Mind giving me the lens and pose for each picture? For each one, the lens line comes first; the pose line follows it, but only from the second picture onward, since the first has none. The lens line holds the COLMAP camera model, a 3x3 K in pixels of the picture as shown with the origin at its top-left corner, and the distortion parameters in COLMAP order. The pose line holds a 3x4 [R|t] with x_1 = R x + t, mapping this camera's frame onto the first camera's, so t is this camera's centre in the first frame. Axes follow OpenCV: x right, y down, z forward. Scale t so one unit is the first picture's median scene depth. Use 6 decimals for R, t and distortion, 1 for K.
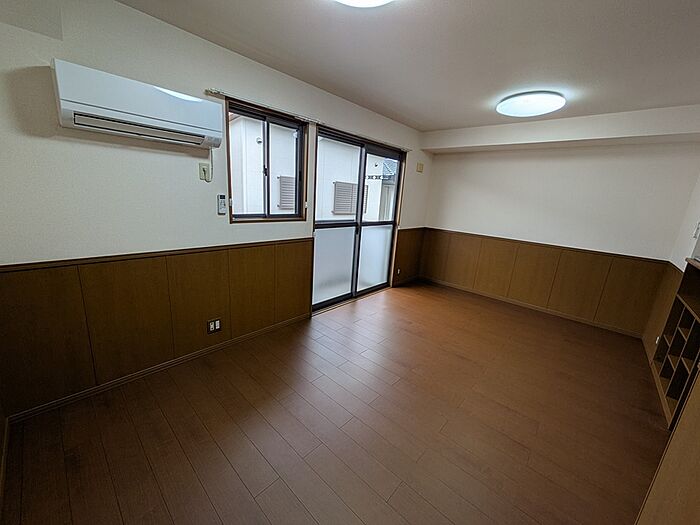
lens RADIAL K [[278.0, 0, 347.0], [0, 278.0, 262.7], [0, 0, 1]] dist [-0.001464, 0.000319]
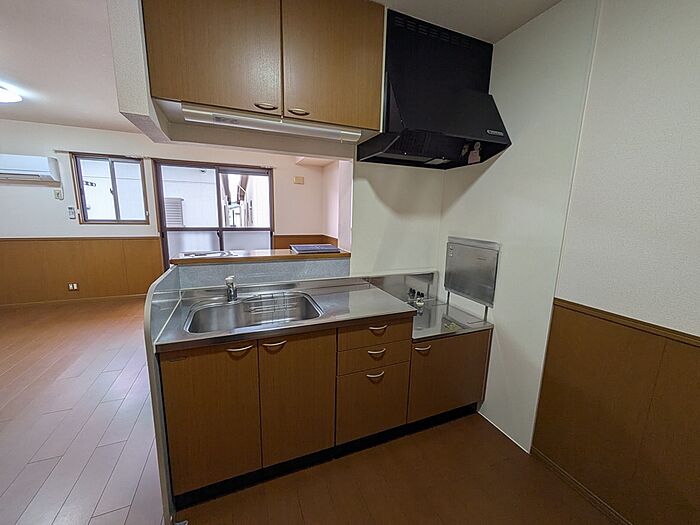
lens RADIAL K [[278.0, 0, 350.5], [0, 278.0, 261.0], [0, 0, 1]] dist [-0.001464, 0.000319]
pose [[0.905866, 0.035038, -0.422113, 1.532479], [-0.069184, 0.995429, -0.065844, 0.064497], [0.417877, 0.088849, 0.904149, 0.172930]]
